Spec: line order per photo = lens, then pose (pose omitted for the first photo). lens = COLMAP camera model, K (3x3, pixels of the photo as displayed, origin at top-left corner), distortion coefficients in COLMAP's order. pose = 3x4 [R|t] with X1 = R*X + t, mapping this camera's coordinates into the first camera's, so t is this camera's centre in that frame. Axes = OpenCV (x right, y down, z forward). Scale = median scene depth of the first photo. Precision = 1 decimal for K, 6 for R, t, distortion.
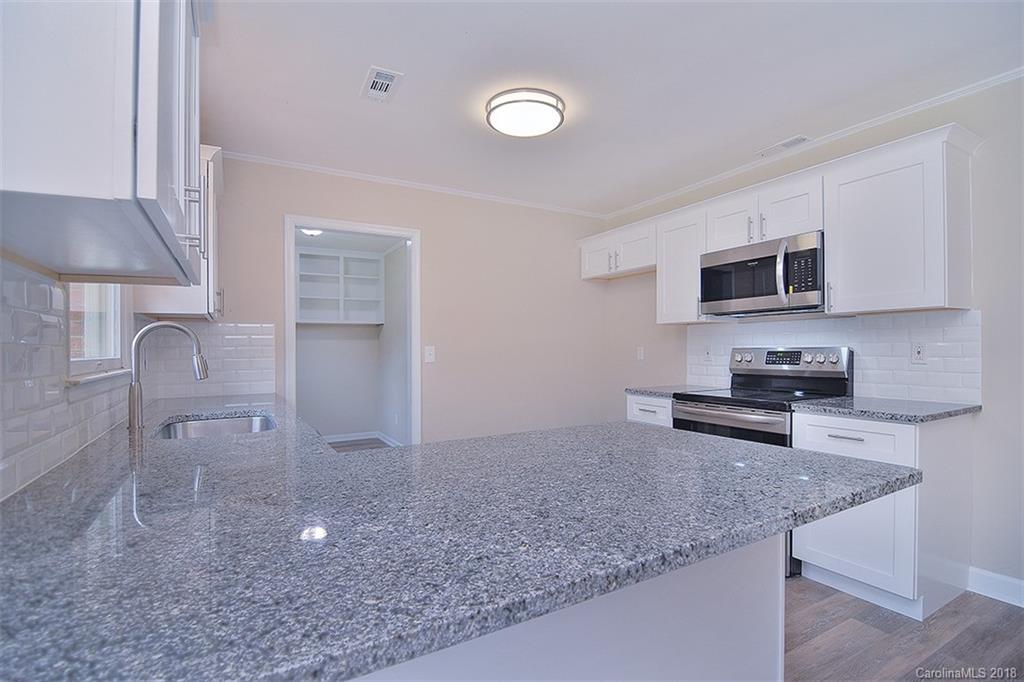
lens RADIAL K [[491.9, 0, 516.3], [0, 491.9, 337.8], [0, 0, 1]] dist [-0.004928, -0.010725]
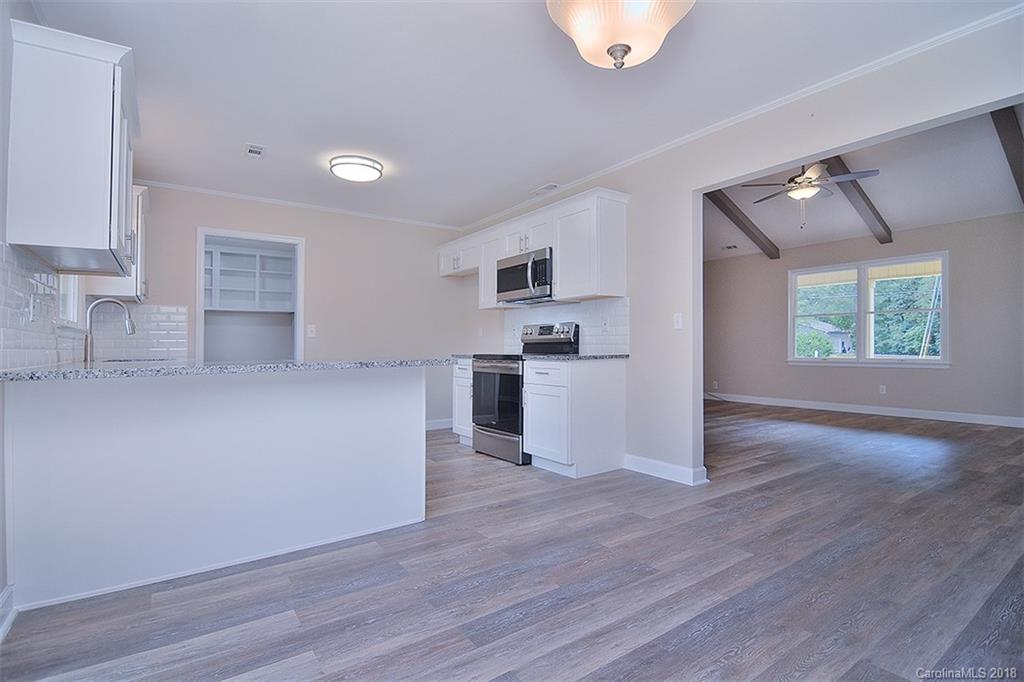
lens RADIAL K [[492.7, 0, 517.5], [0, 492.7, 326.1], [0, 0, 1]] dist [-0.016577, -0.000895]
pose [[0.995116, 0.003731, 0.098641, 0.333371], [-0.001933, 0.999830, -0.018322, 0.058716], [-0.098693, 0.018042, 0.994954, -0.517036]]
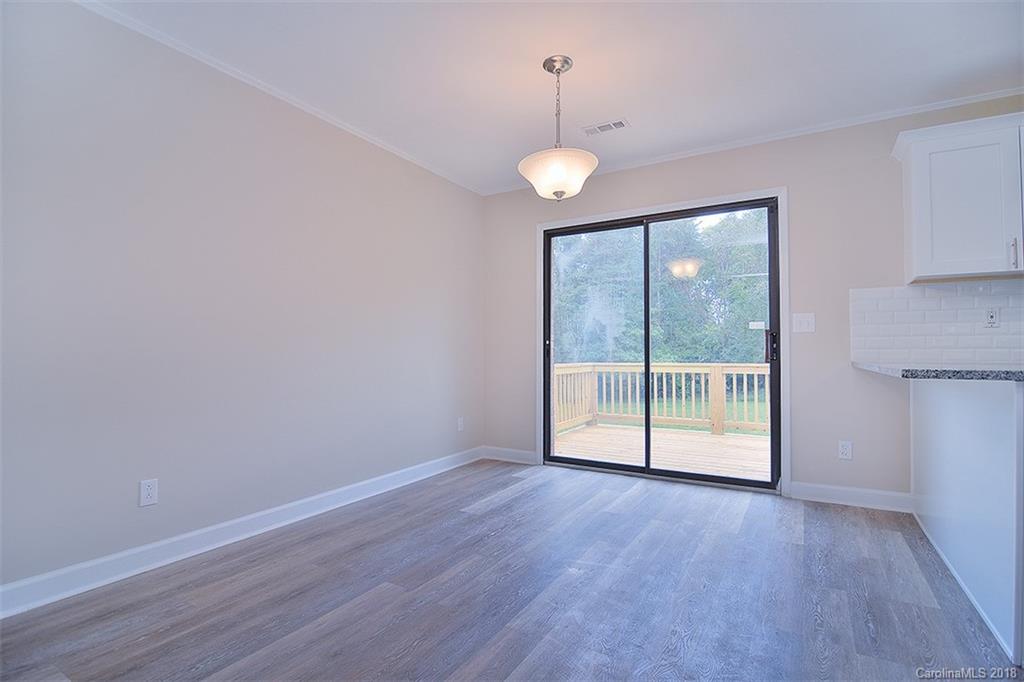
lens RADIAL K [[491.0, 0, 513.7], [0, 491.0, 348.9], [0, 0, 1]] dist [-0.003583, -0.010490]
pose [[-0.870026, 0.008640, -0.492931, 0.960980], [0.020164, 0.999633, -0.018068, 0.079433], [0.492594, -0.025659, -0.869881, 0.641120]]
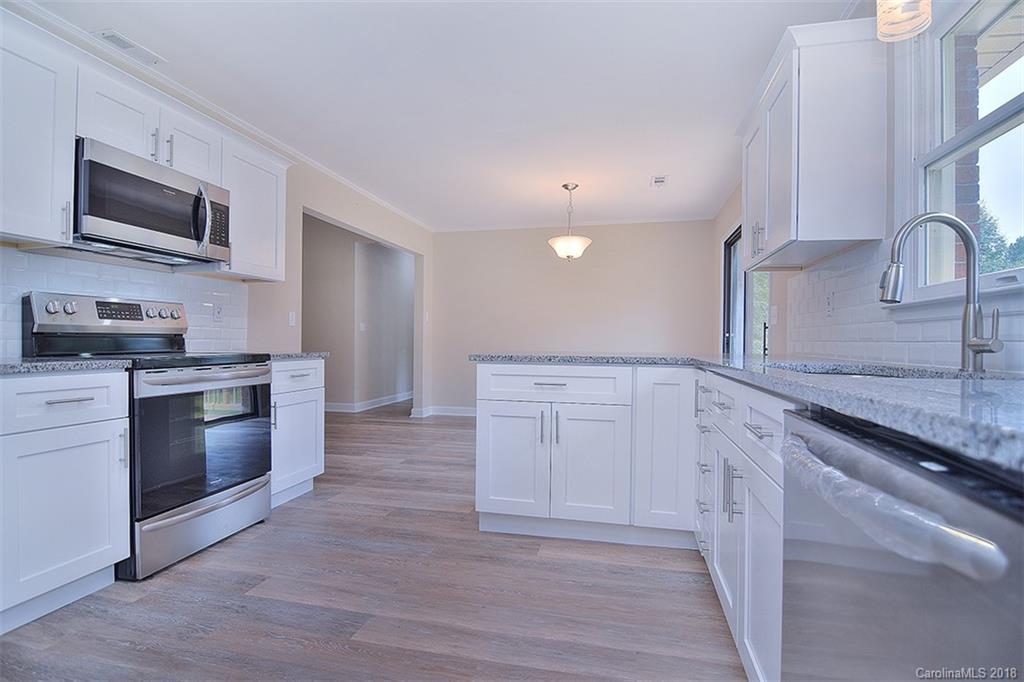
lens RADIAL K [[493.1, 0, 512.8], [0, 493.1, 346.3], [0, 0, 1]] dist [-0.014010, -0.000544]
pose [[-0.727633, -0.004585, 0.685951, -0.489765], [-0.014786, 0.999850, -0.009001, 0.102538], [-0.685807, -0.016692, -0.727592, 1.223488]]
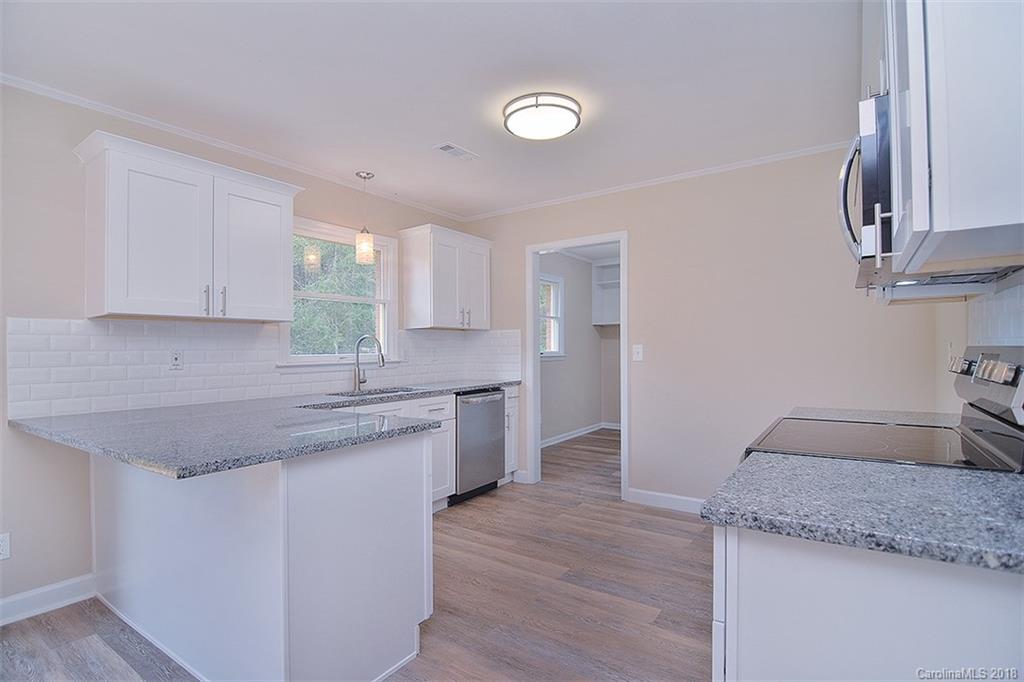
lens RADIAL K [[491.0, 0, 513.7], [0, 491.0, 348.9], [0, 0, 1]] dist [-0.003583, -0.010490]
pose [[0.437296, 0.003781, -0.899310, 0.801908], [0.023949, 0.999588, 0.015848, 0.003194], [0.898999, -0.028468, 0.437025, 0.457341]]
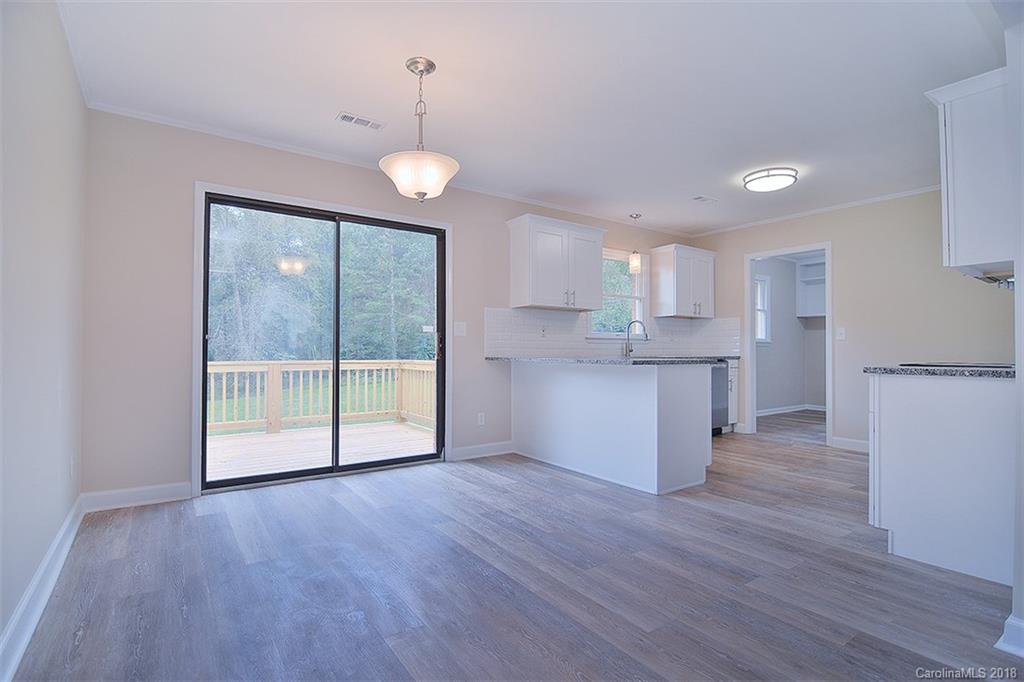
lens RADIAL K [[491.9, 0, 516.3], [0, 491.9, 337.8], [0, 0, 1]] dist [-0.004928, -0.010725]
pose [[0.104949, -0.014119, -0.994377, 1.353354], [0.014098, 0.999820, -0.012708, 0.064177], [0.994378, -0.012685, 0.105129, 0.016002]]
